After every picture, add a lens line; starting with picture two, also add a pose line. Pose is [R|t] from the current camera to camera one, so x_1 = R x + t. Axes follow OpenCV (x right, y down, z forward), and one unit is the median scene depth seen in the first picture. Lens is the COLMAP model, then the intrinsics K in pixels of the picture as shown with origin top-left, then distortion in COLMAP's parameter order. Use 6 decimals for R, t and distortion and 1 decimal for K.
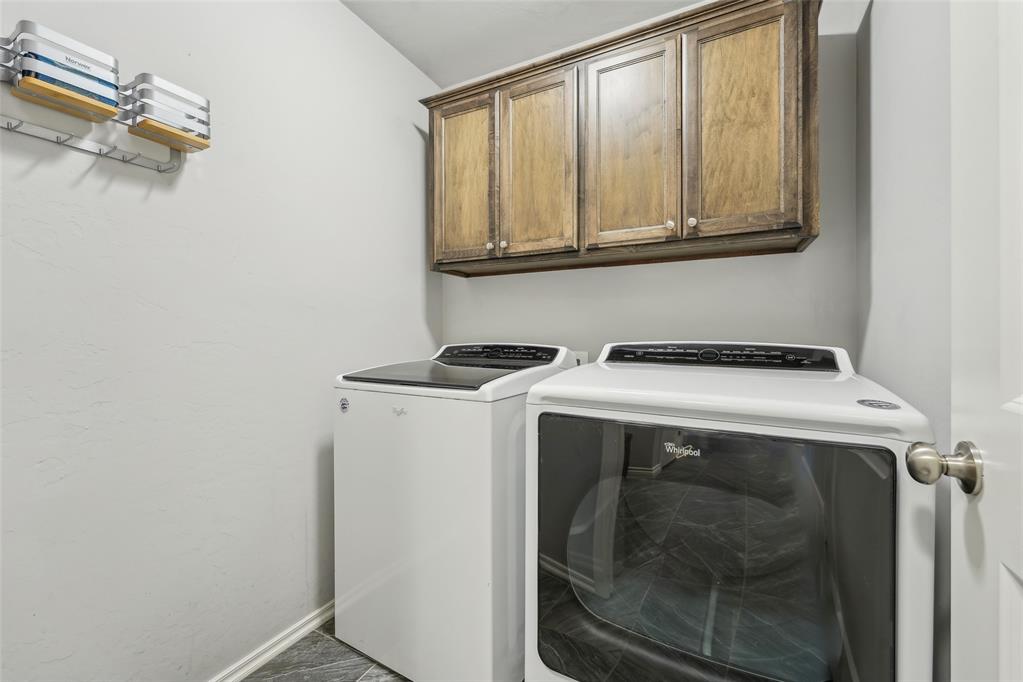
lens RADIAL K [[416.0, 0, 511.3], [0, 416.0, 336.3], [0, 0, 1]] dist [-0.000525, 0.000207]
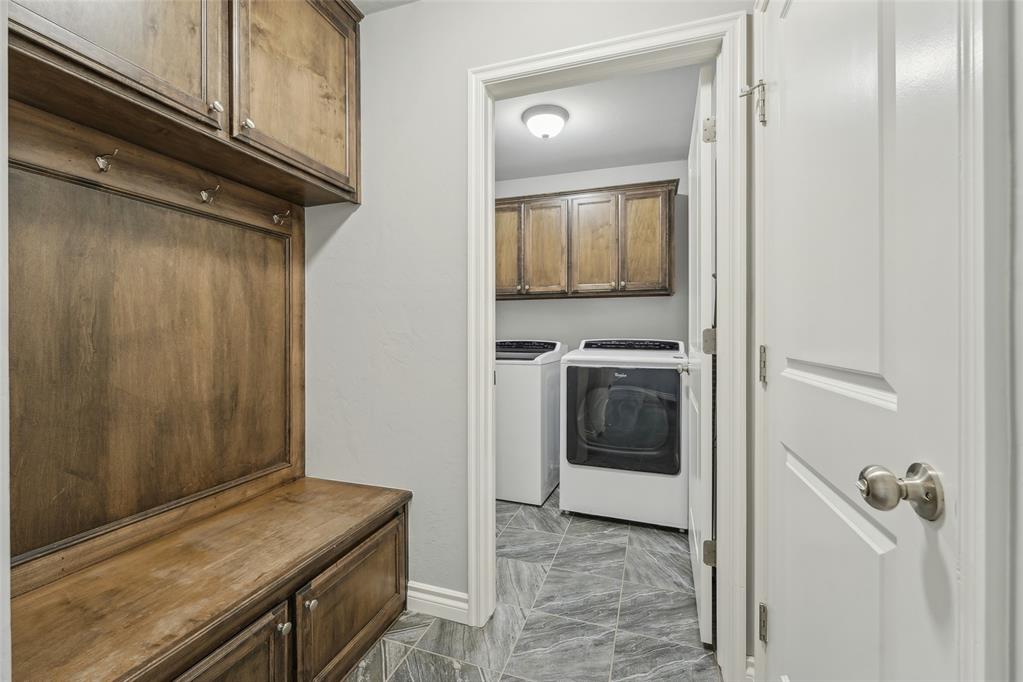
lens RADIAL K [[416.0, 0, 512.6], [0, 416.0, 337.4], [0, 0, 1]] dist [-0.000525, 0.000207]
pose [[0.987835, -0.000821, 0.155502, -0.424249], [0.000192, 0.999992, 0.004061, -0.003646], [-0.155504, -0.003982, 0.987827, -0.950913]]
